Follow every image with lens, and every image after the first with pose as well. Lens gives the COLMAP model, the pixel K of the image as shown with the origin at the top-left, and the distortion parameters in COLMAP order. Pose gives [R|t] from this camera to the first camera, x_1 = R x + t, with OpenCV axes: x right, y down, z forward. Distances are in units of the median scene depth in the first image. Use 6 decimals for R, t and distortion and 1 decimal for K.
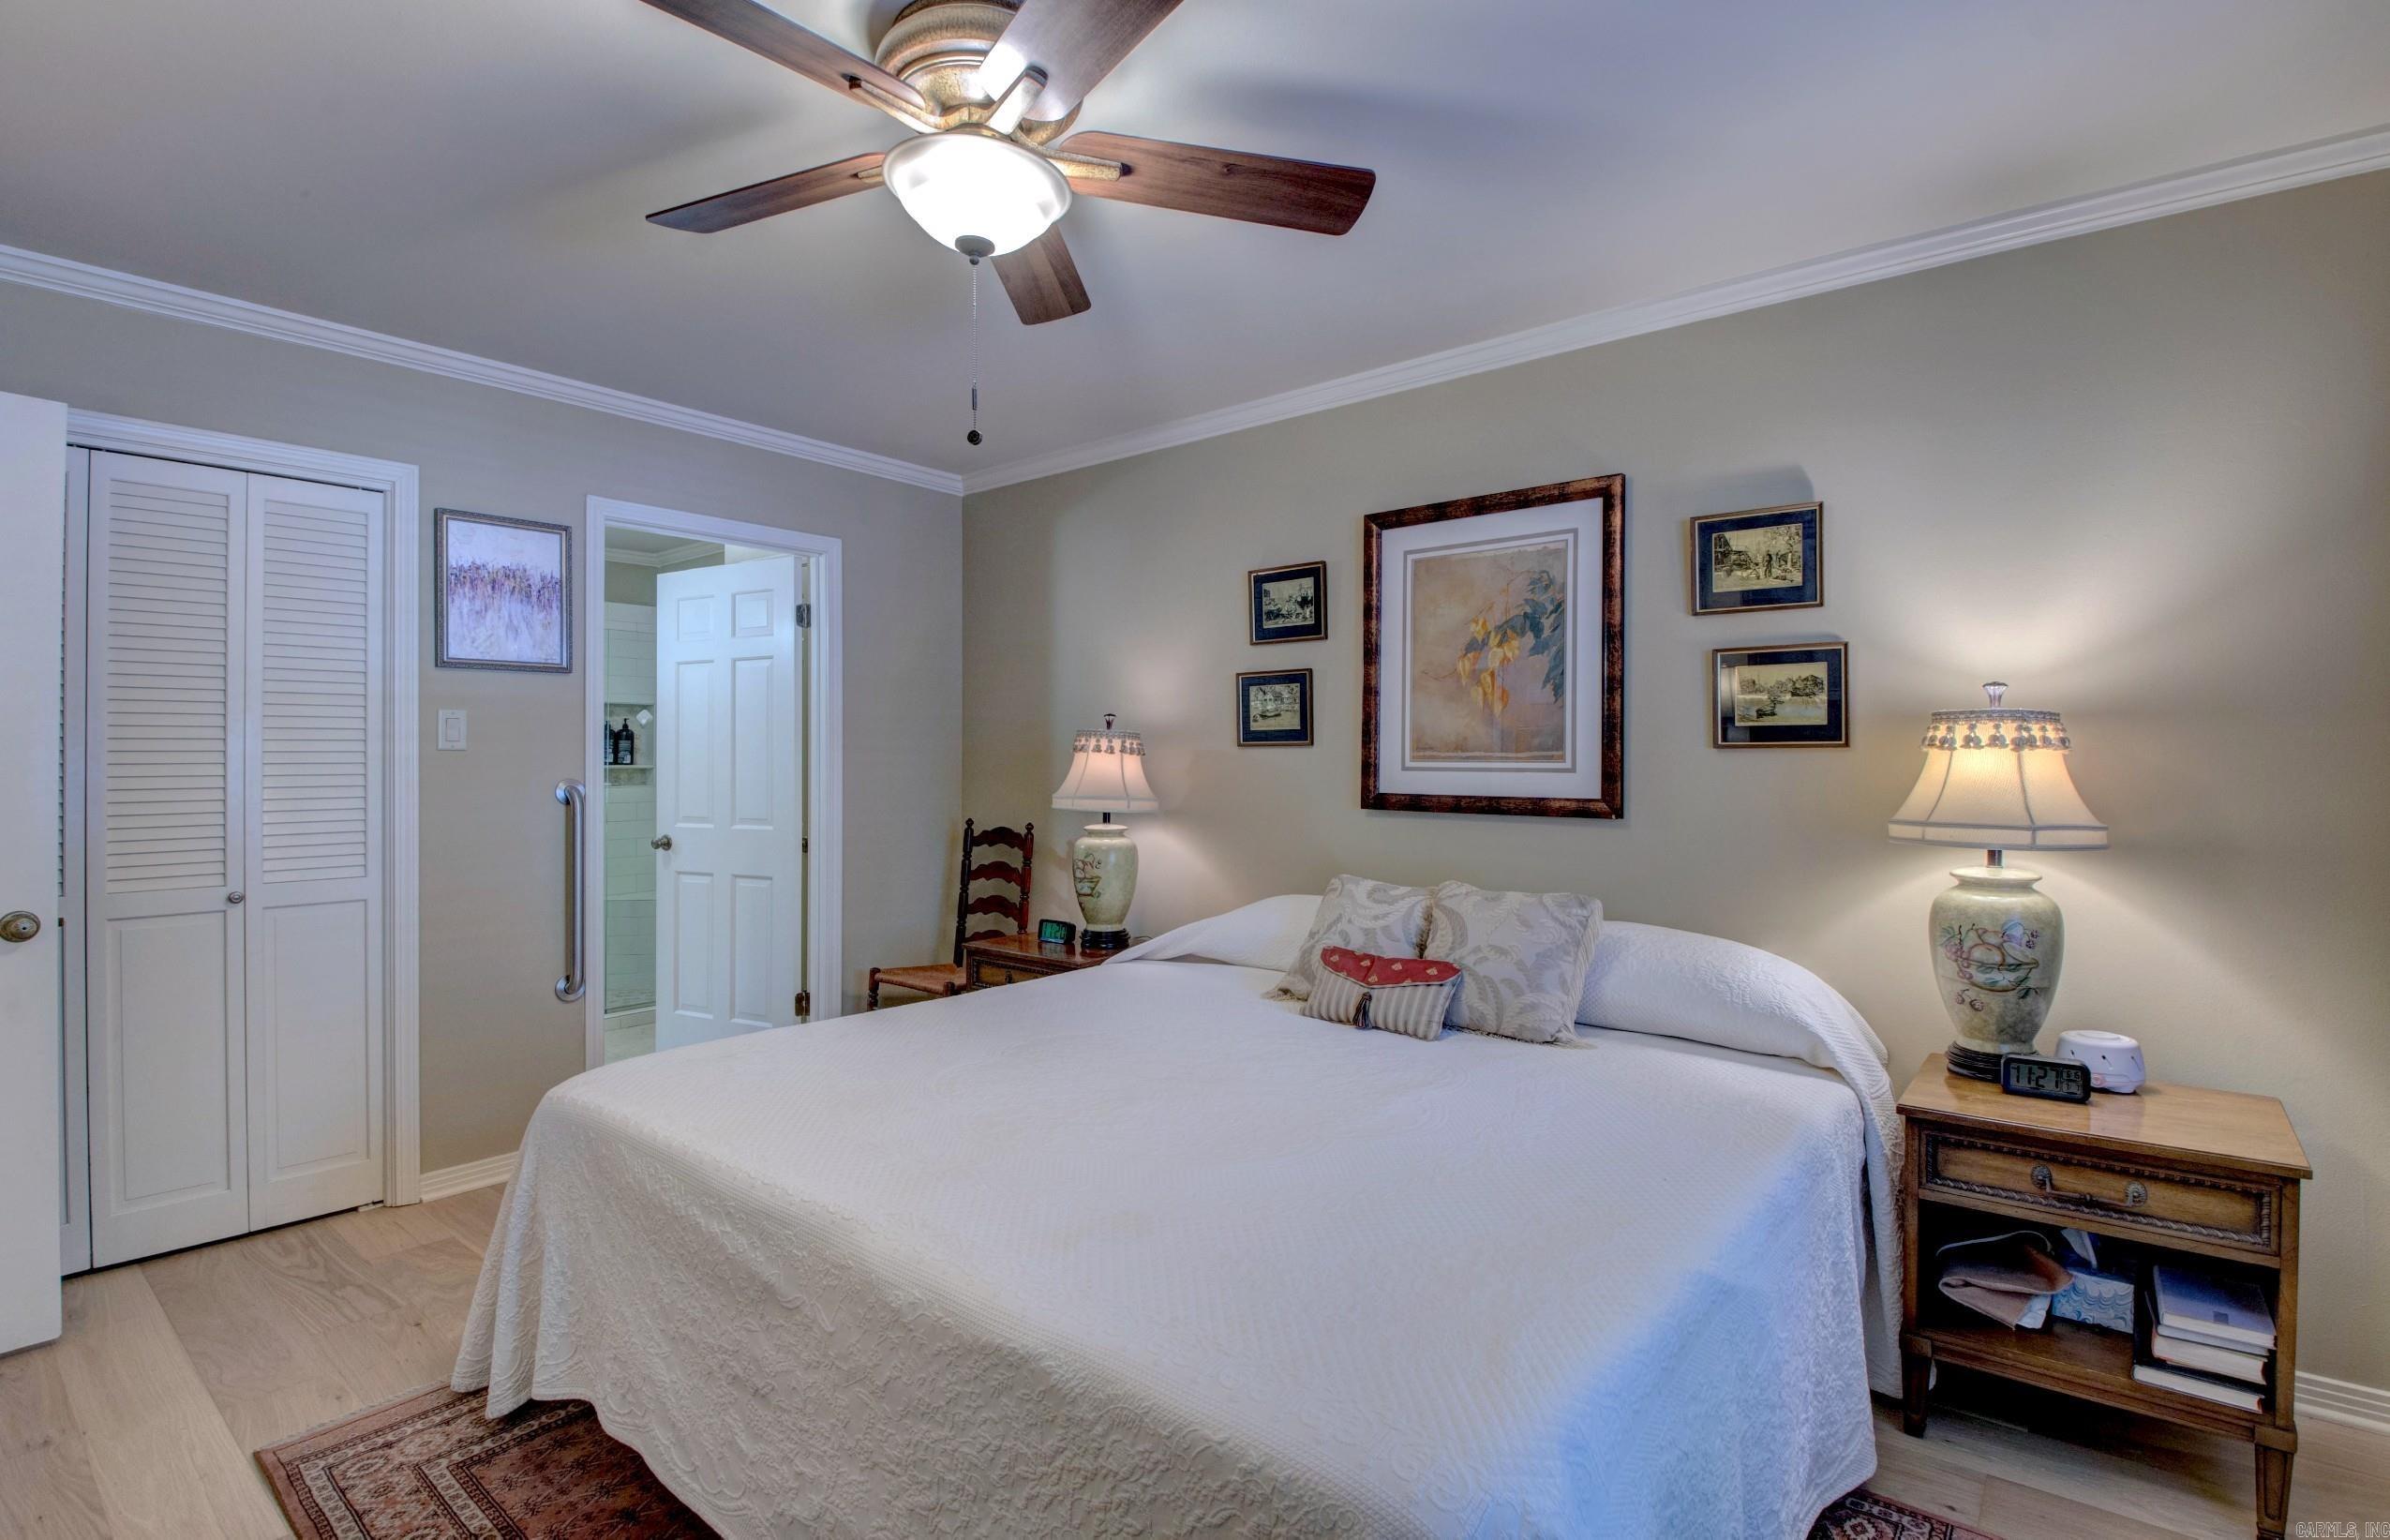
lens RADIAL K [[1105.0, 0, 1184.5], [0, 1105.0, 753.0], [0, 0, 1]] dist [0.000391, -0.012870]
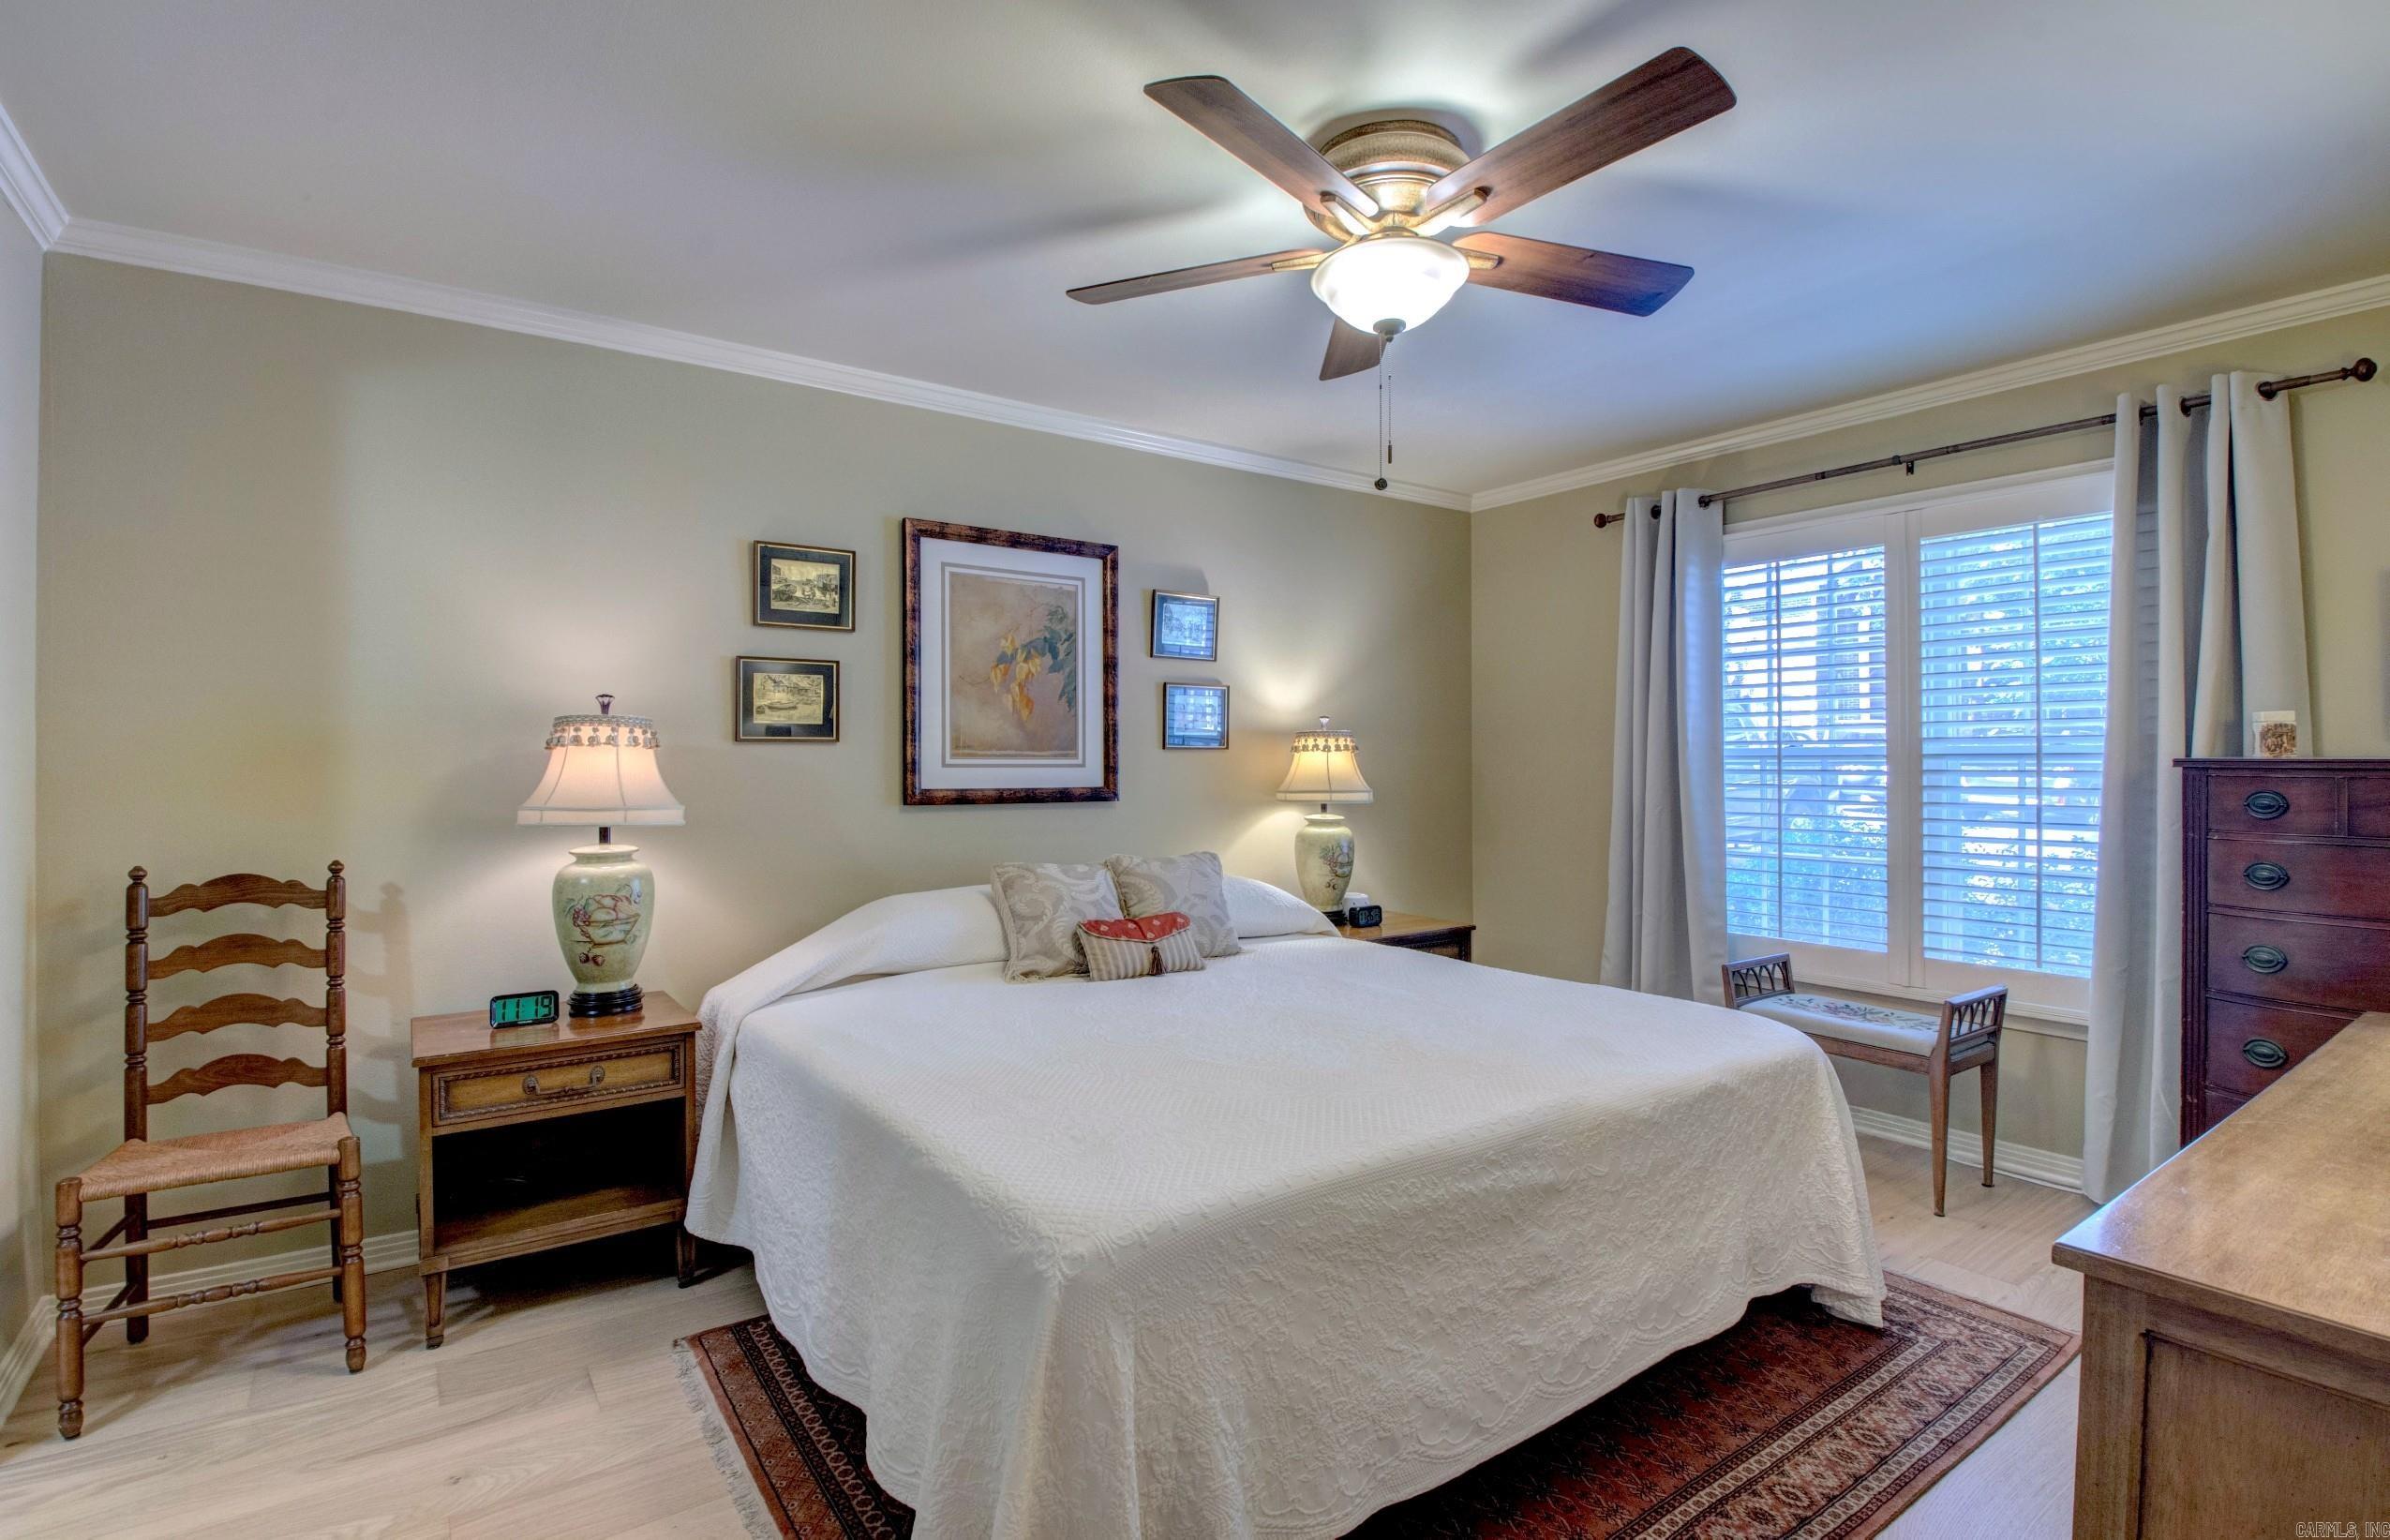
lens RADIAL K [[1105.0, 0, 1178.5], [0, 1105.0, 767.3], [0, 0, 1]] dist [0.000391, -0.012870]
pose [[0.248769, -0.012804, 0.968478, -0.790085], [-0.009301, 0.999835, 0.015607, -0.002966], [-0.968518, -0.012890, 0.248609, 0.514764]]
